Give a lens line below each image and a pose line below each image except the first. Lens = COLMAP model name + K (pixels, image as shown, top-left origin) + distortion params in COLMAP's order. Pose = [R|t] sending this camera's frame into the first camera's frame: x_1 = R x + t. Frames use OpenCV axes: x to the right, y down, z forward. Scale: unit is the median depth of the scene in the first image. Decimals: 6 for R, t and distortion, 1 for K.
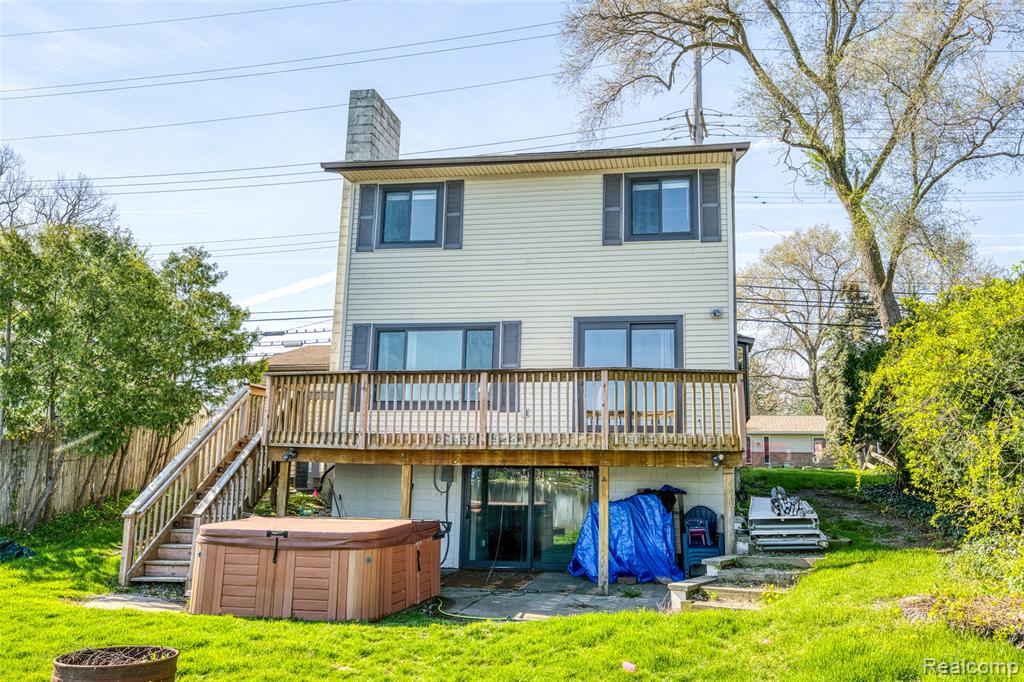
lens RADIAL K [[592.9, 0, 509.6], [0, 592.9, 338.0], [0, 0, 1]] dist [0.003088, 0.001038]
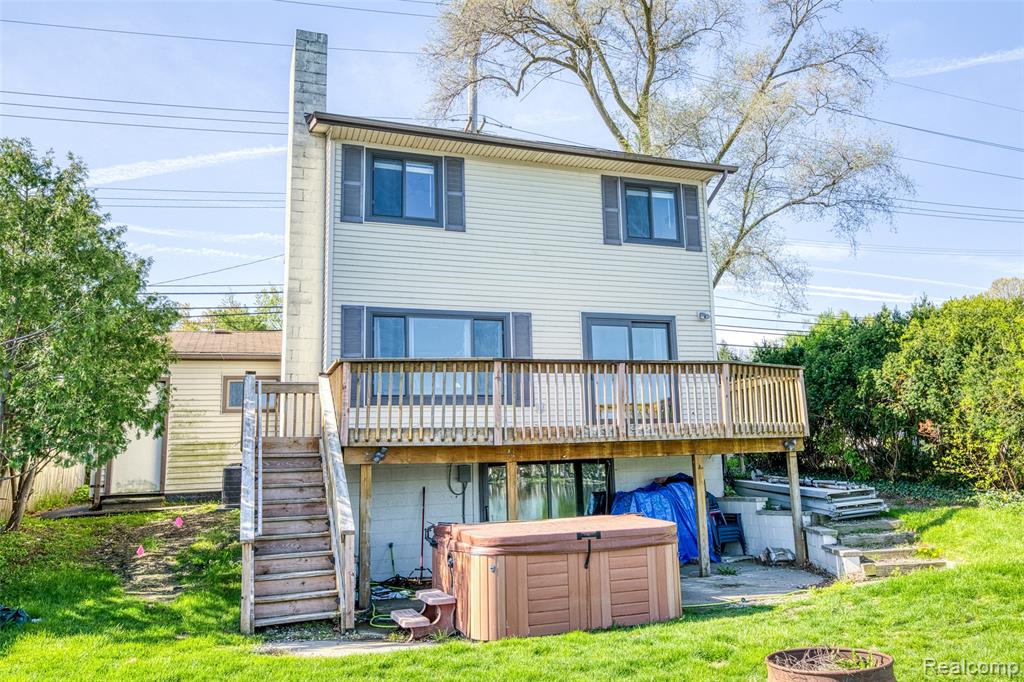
lens RADIAL K [[612.2, 0, 511.5], [0, 612.2, 333.7], [0, 0, 1]] dist [0.007813, 0.001274]
pose [[0.913389, 0.043138, 0.404796, -0.416038], [-0.041168, 0.999060, -0.013573, 0.020230], [-0.405001, -0.004267, 0.914306, 0.094980]]
